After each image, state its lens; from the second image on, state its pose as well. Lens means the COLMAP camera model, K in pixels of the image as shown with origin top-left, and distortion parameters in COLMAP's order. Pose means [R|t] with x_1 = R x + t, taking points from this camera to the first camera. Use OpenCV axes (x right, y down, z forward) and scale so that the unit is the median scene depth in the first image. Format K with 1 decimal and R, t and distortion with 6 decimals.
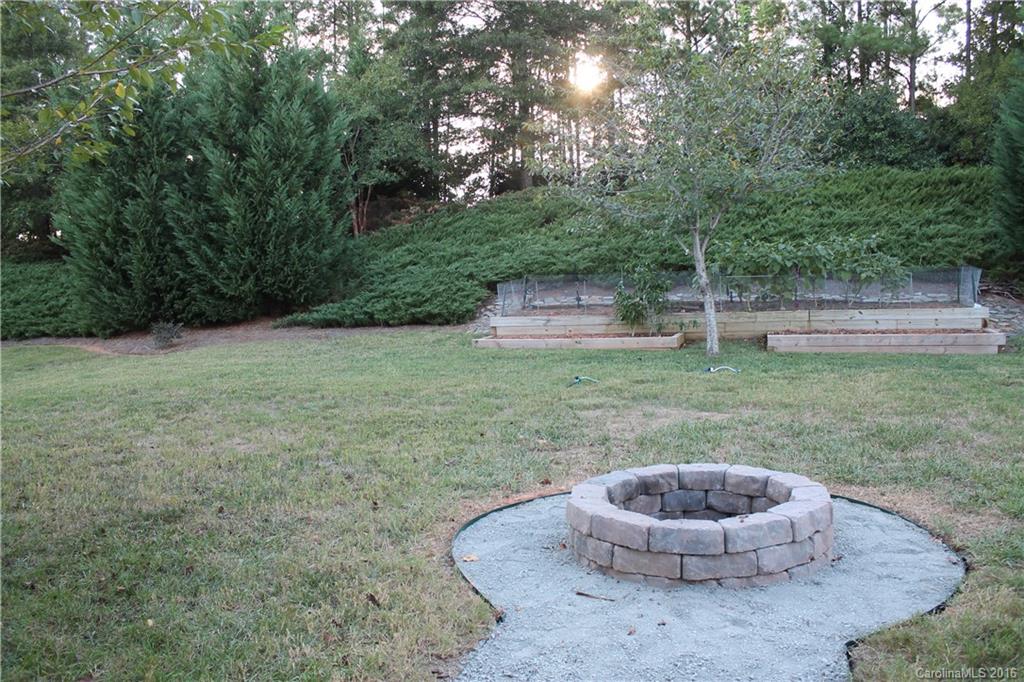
lens RADIAL K [[865.4, 0, 516.0], [0, 865.4, 343.6], [0, 0, 1]] dist [-0.158627, 0.158132]
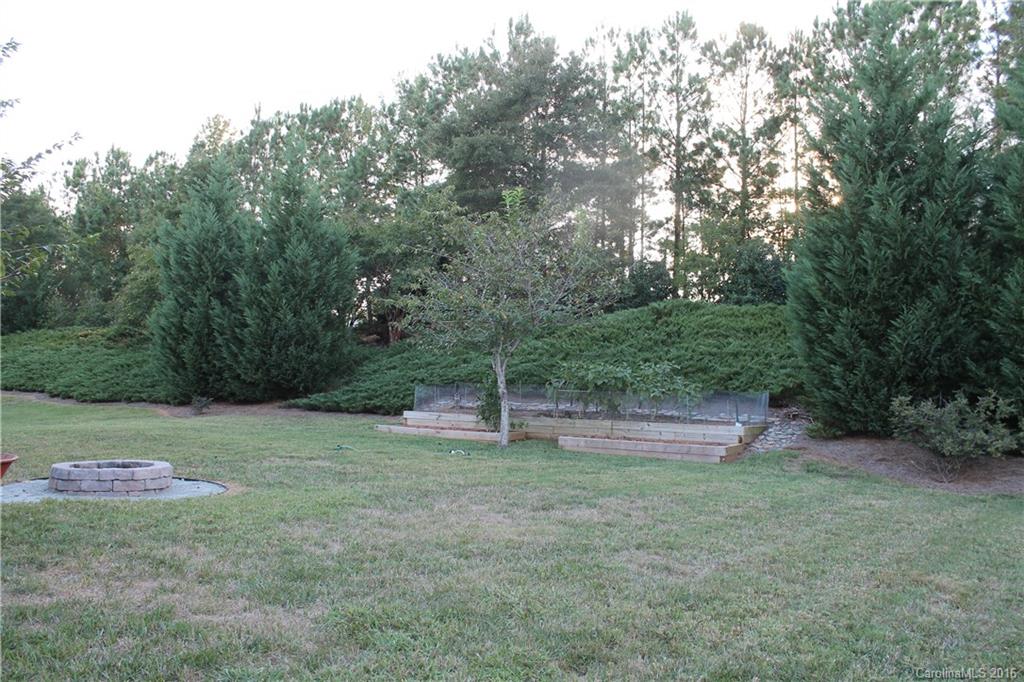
lens RADIAL K [[853.8, 0, 514.5], [0, 853.8, 337.6], [0, 0, 1]] dist [-0.178131, 0.171311]
pose [[0.967425, 0.050140, -0.248143, 0.461639], [-0.082890, 0.988896, -0.123346, 0.005893], [0.239203, 0.139897, 0.960839, -0.230949]]
